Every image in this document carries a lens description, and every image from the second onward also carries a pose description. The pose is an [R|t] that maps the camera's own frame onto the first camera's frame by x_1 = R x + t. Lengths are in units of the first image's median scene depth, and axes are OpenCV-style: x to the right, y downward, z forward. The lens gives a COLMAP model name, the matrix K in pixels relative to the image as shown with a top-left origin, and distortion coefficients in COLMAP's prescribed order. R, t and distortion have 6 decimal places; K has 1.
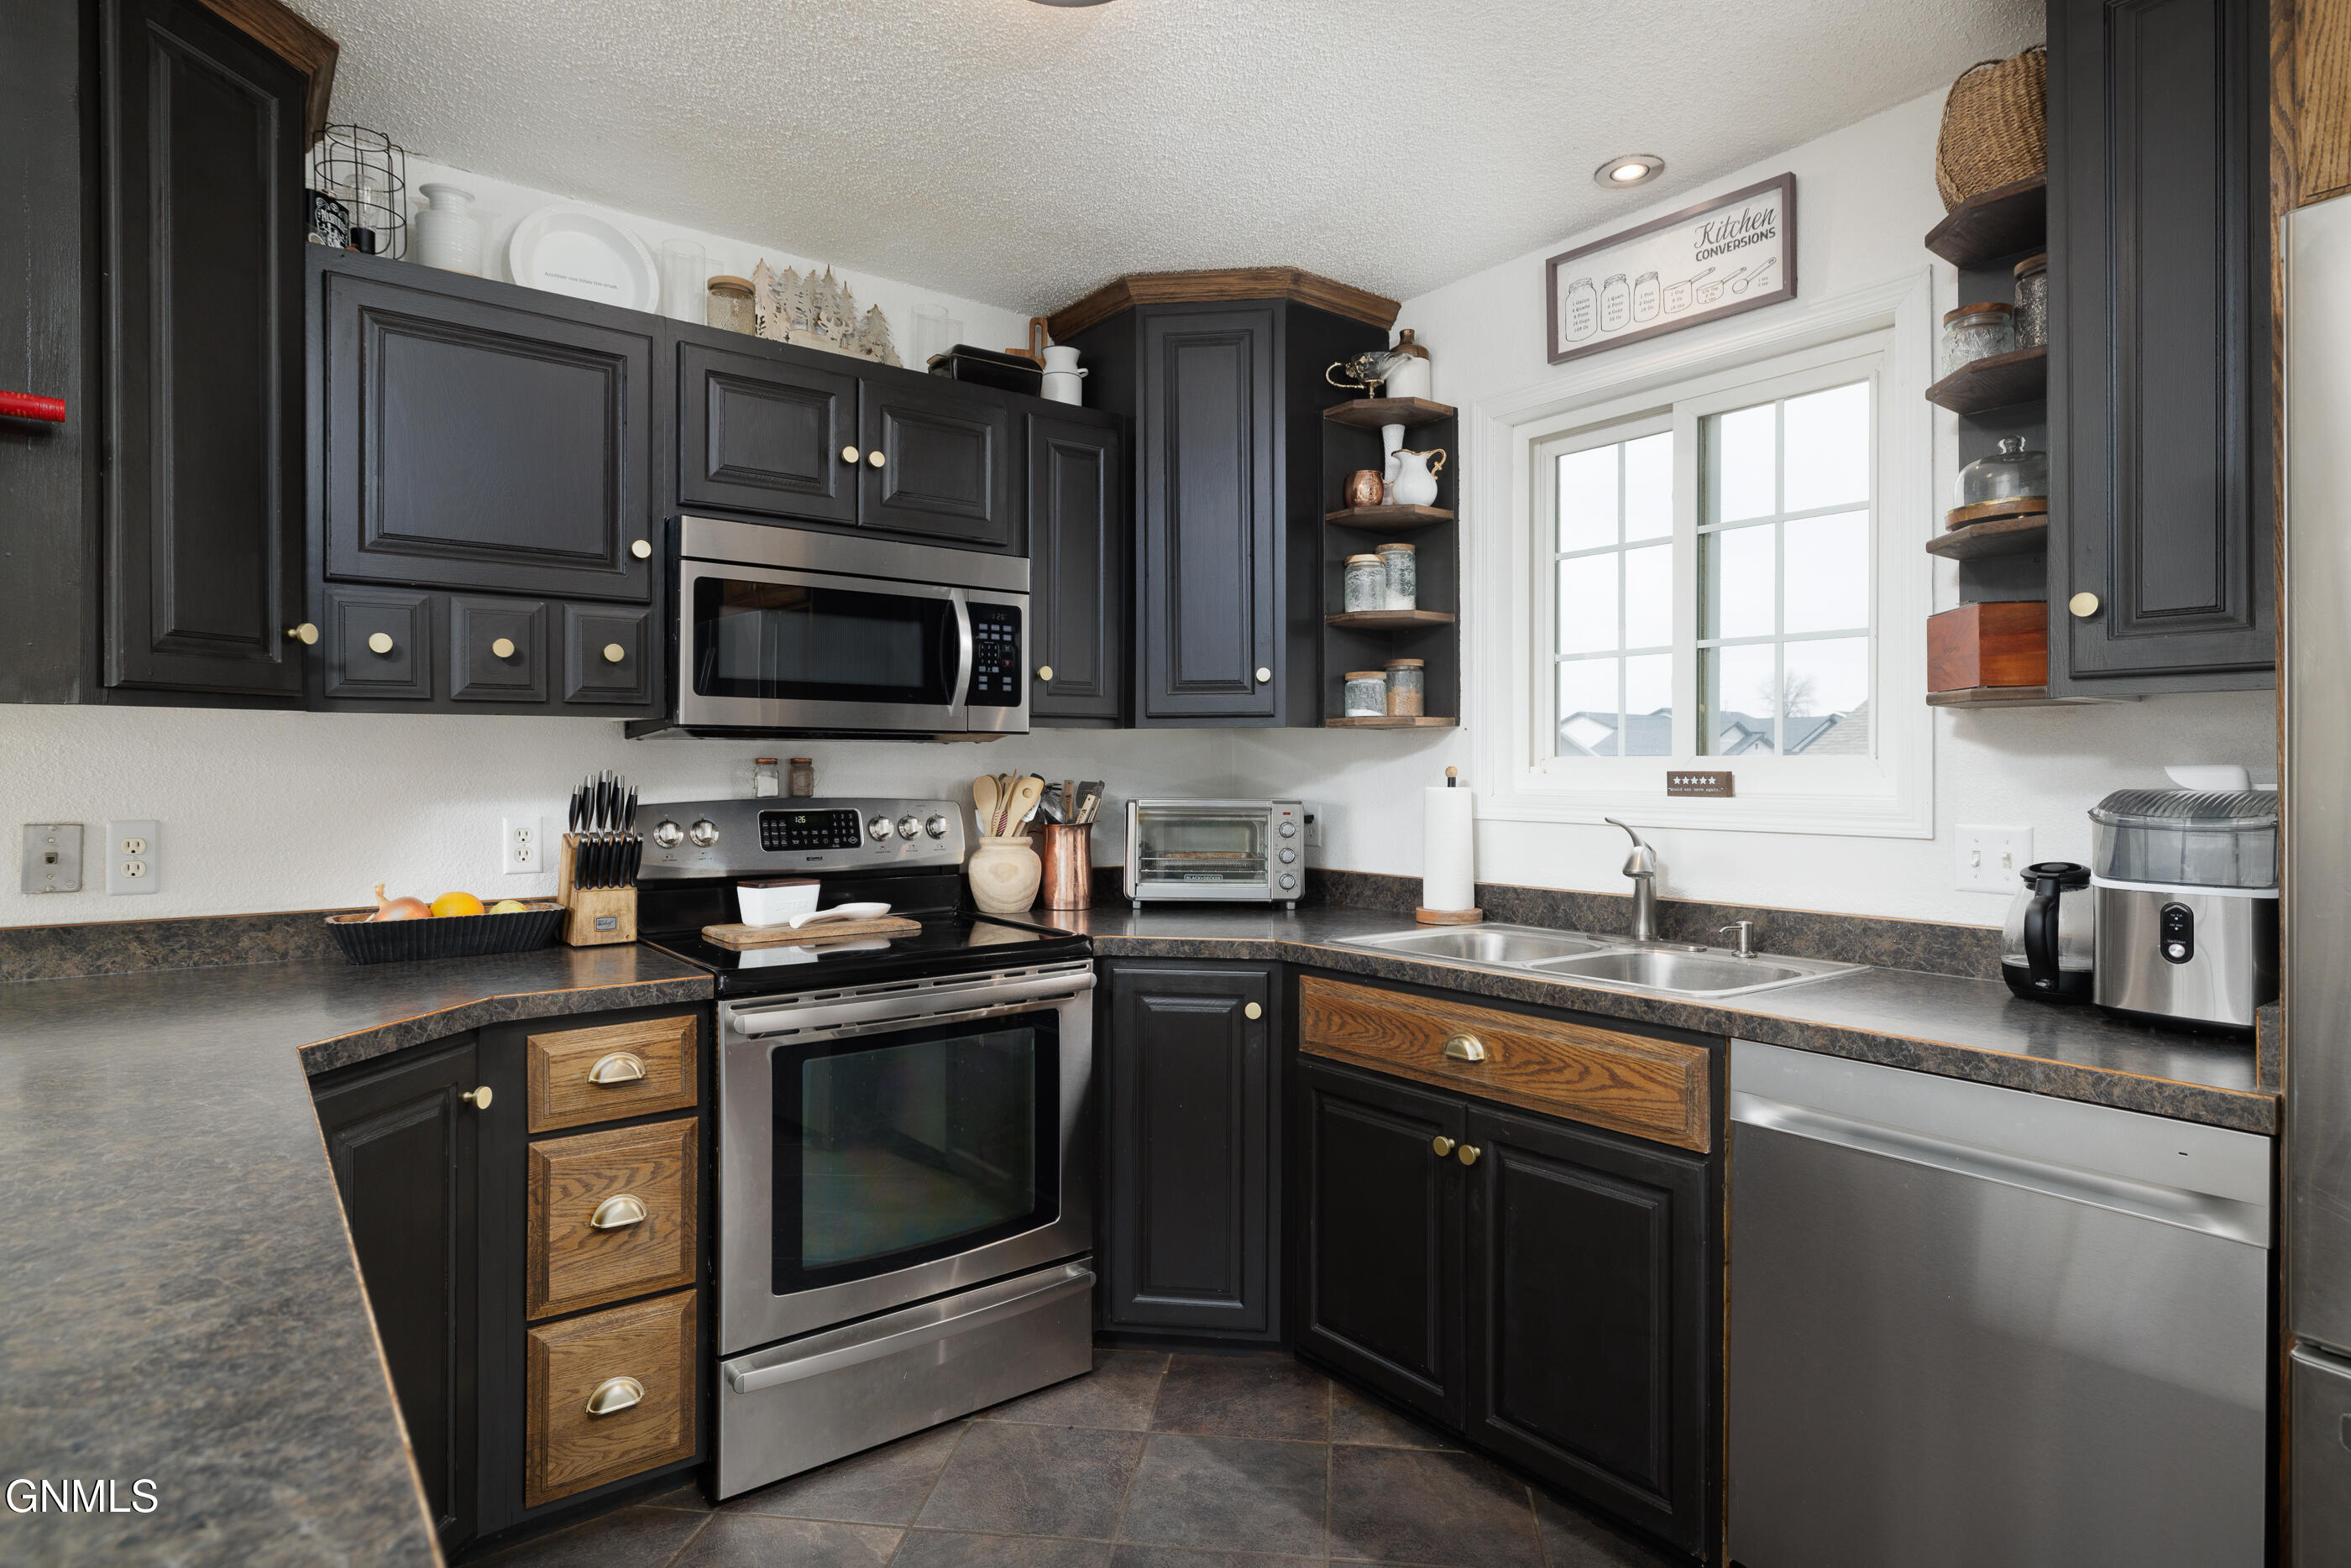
lens RADIAL K [[1258.0, 0, 1175.6], [0, 1258.0, 774.7], [0, 0, 1]] dist [-0.000631, -0.000024]
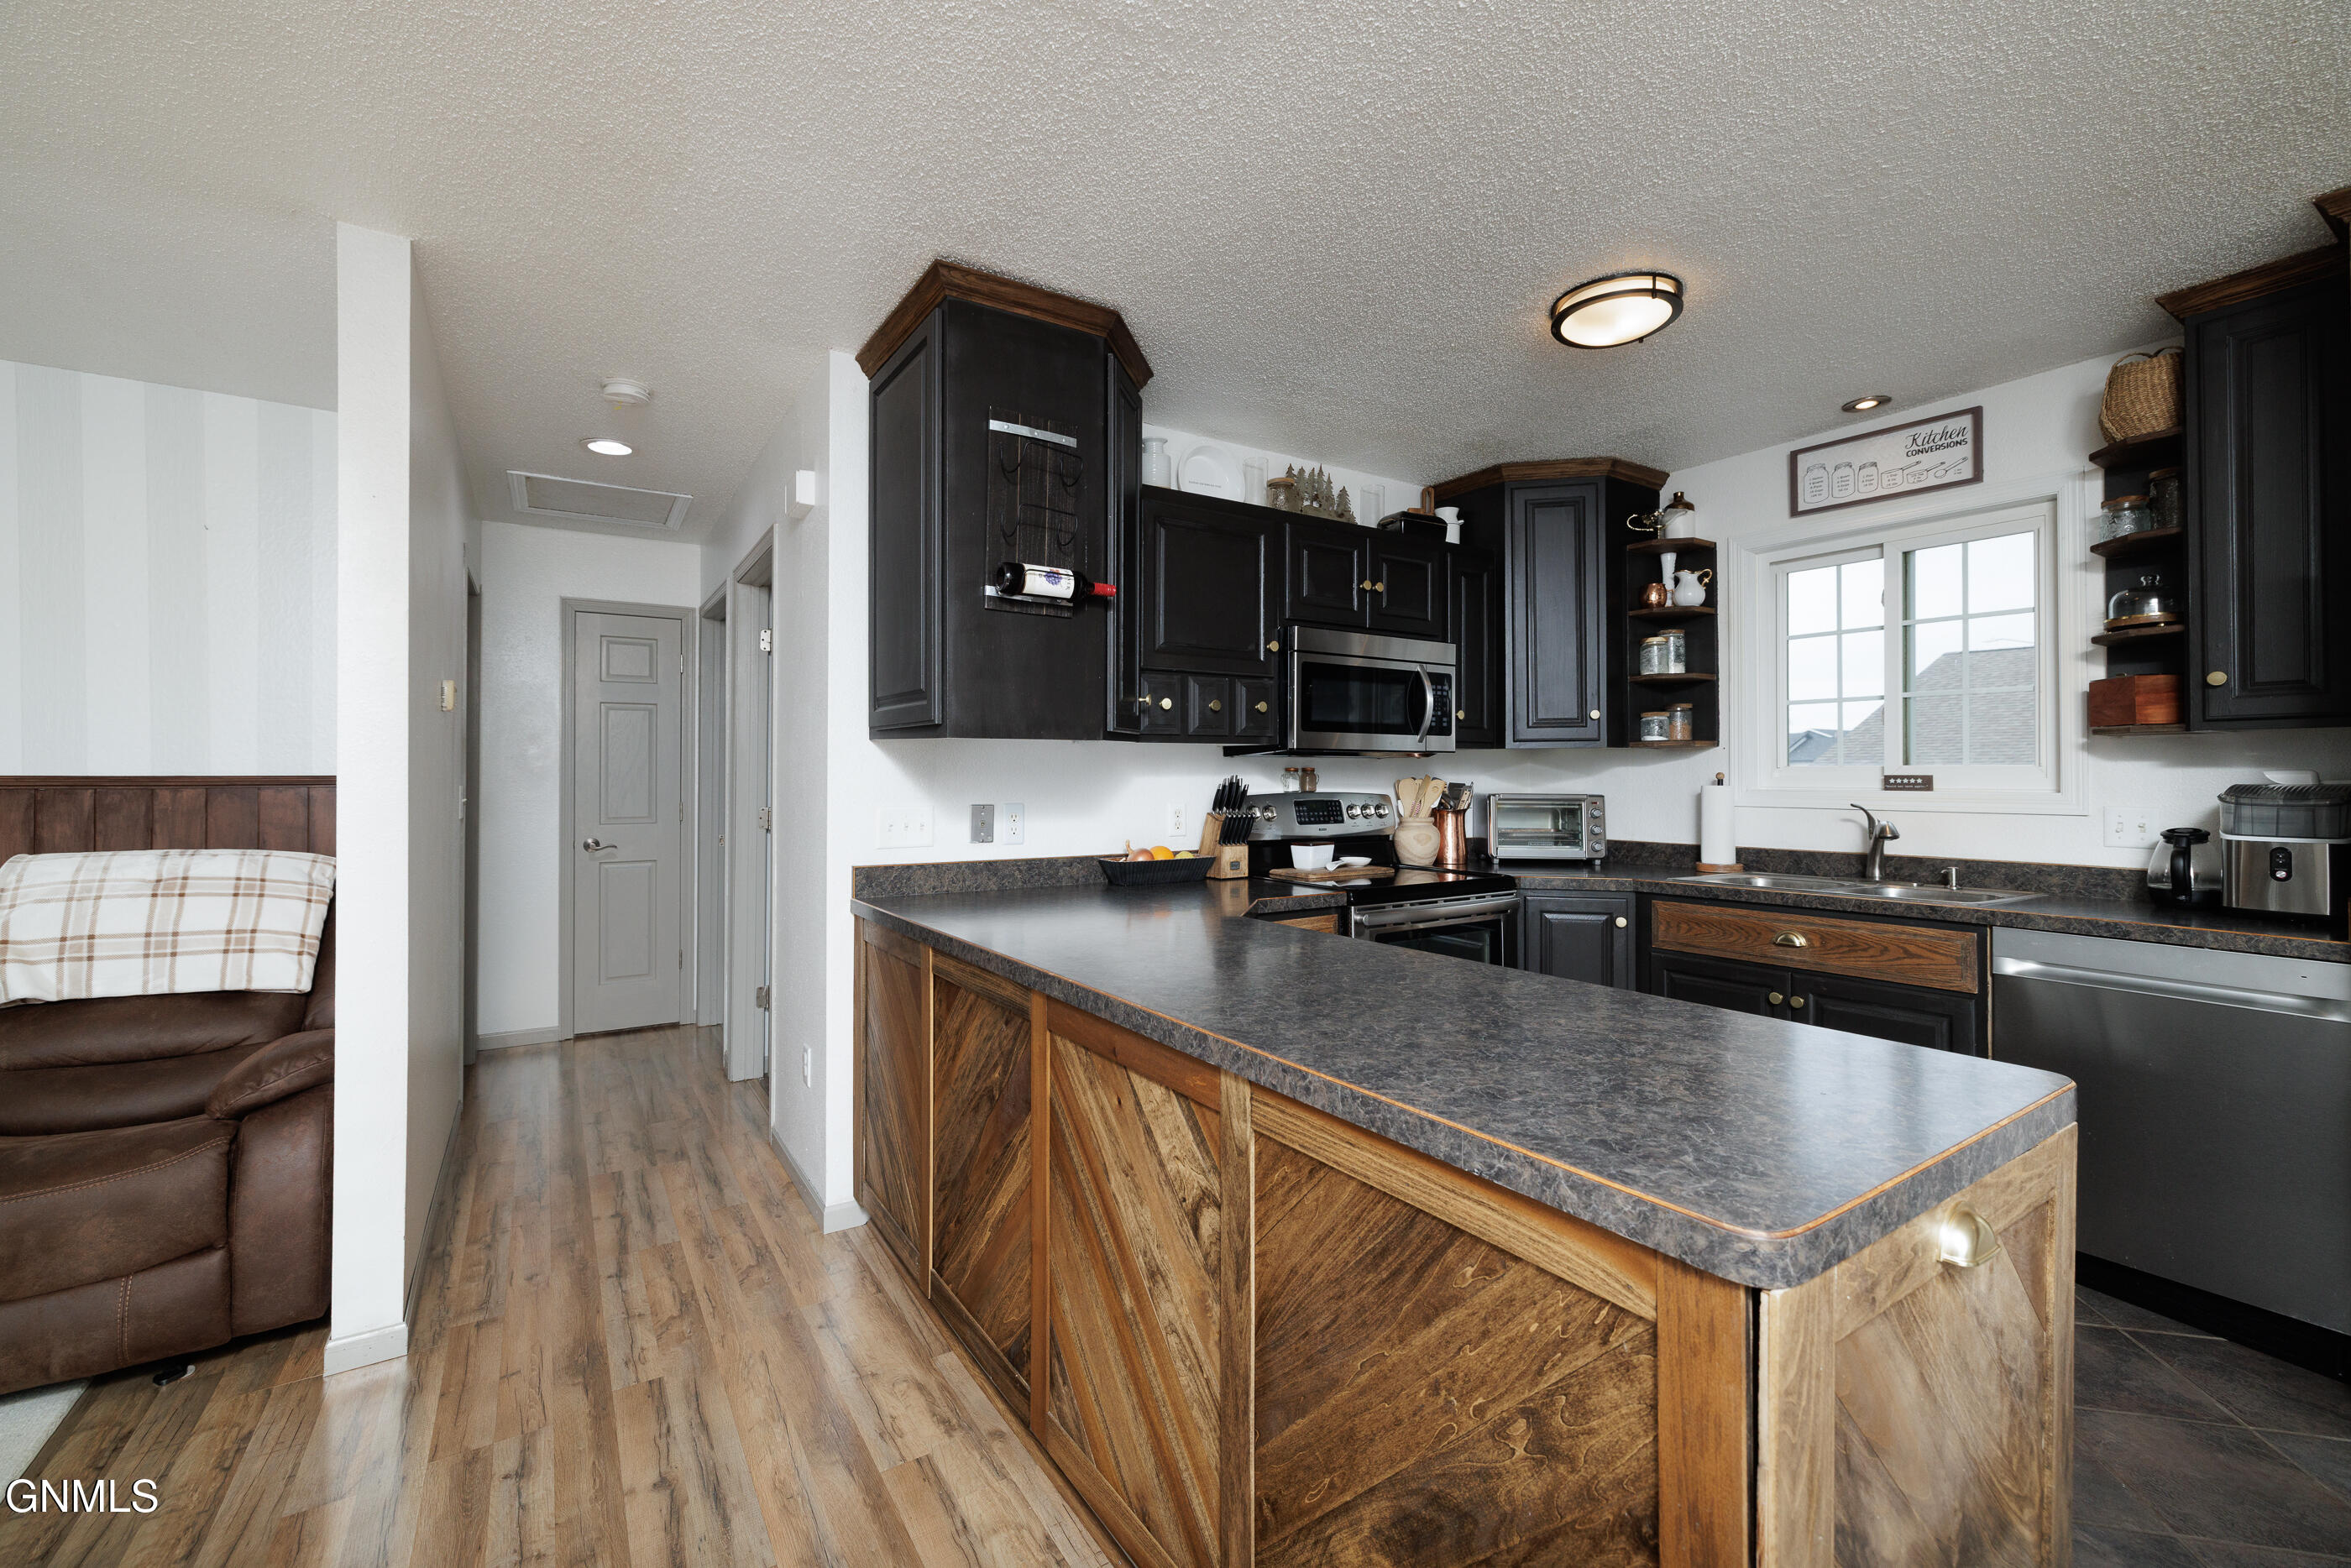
lens RADIAL K [[992.0, 0, 1183.7], [0, 992.0, 774.8], [0, 0, 1]] dist [0.000310, 0.000402]
pose [[0.996898, -0.001810, -0.078681, -0.382260], [0.001231, 0.999972, -0.007403, 0.005064], [0.078692, 0.007283, 0.996872, -0.311432]]
